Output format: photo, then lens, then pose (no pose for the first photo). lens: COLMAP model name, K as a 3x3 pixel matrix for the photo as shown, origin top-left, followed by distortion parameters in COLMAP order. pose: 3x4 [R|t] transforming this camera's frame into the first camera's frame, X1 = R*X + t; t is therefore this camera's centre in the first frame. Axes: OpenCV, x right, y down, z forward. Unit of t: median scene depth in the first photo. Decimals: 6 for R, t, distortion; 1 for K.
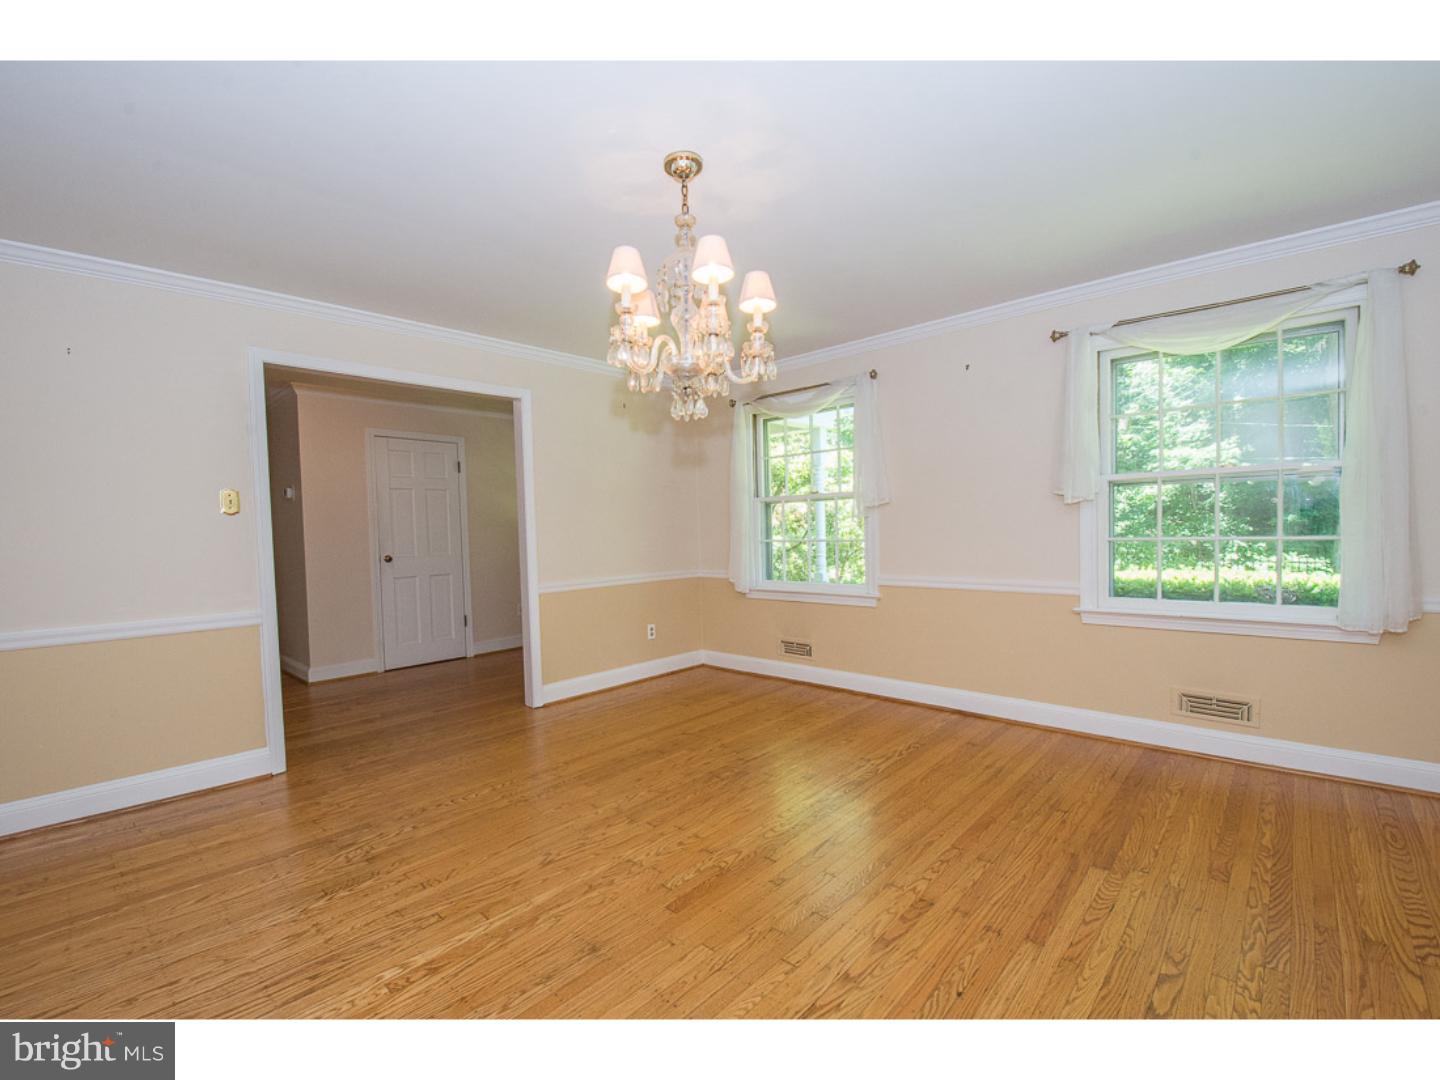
lens RADIAL K [[633.1, 0, 719.3], [0, 633.1, 543.2], [0, 0, 1]] dist [-0.001327, -0.001673]
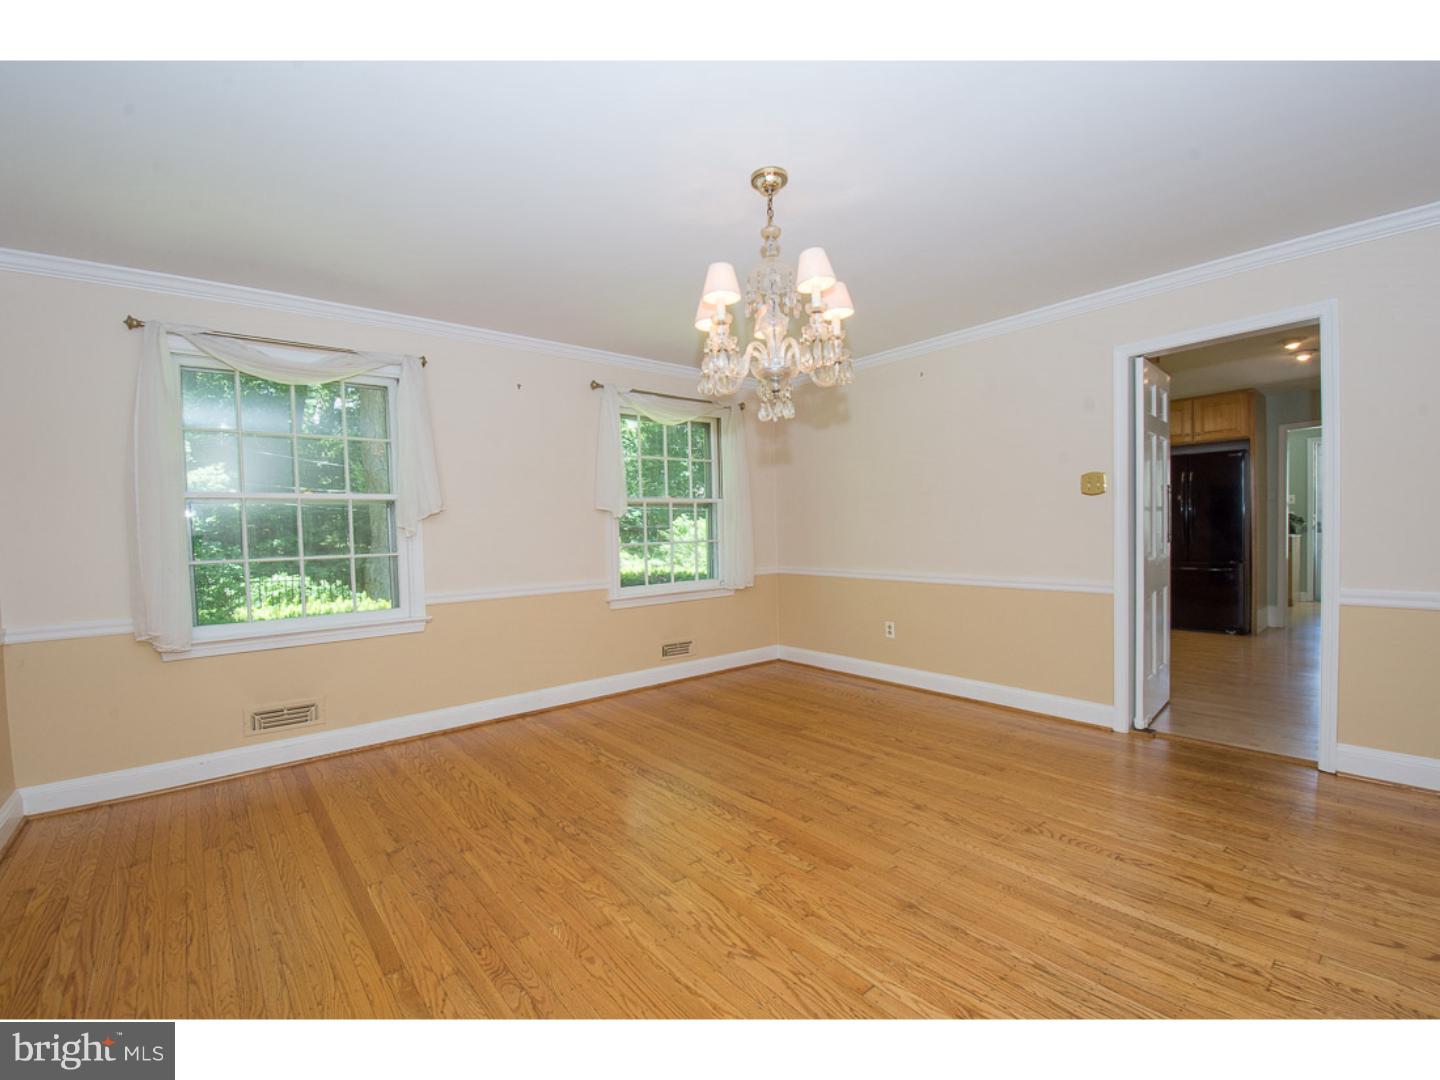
lens RADIAL K [[633.1, 0, 719.0], [0, 633.1, 543.5], [0, 0, 1]] dist [-0.001327, -0.001673]
pose [[0.122995, -0.002817, 0.992403, -0.740432], [0.046572, 0.998911, -0.002937, 0.004249], [-0.991314, 0.046579, 0.122992, 0.655302]]
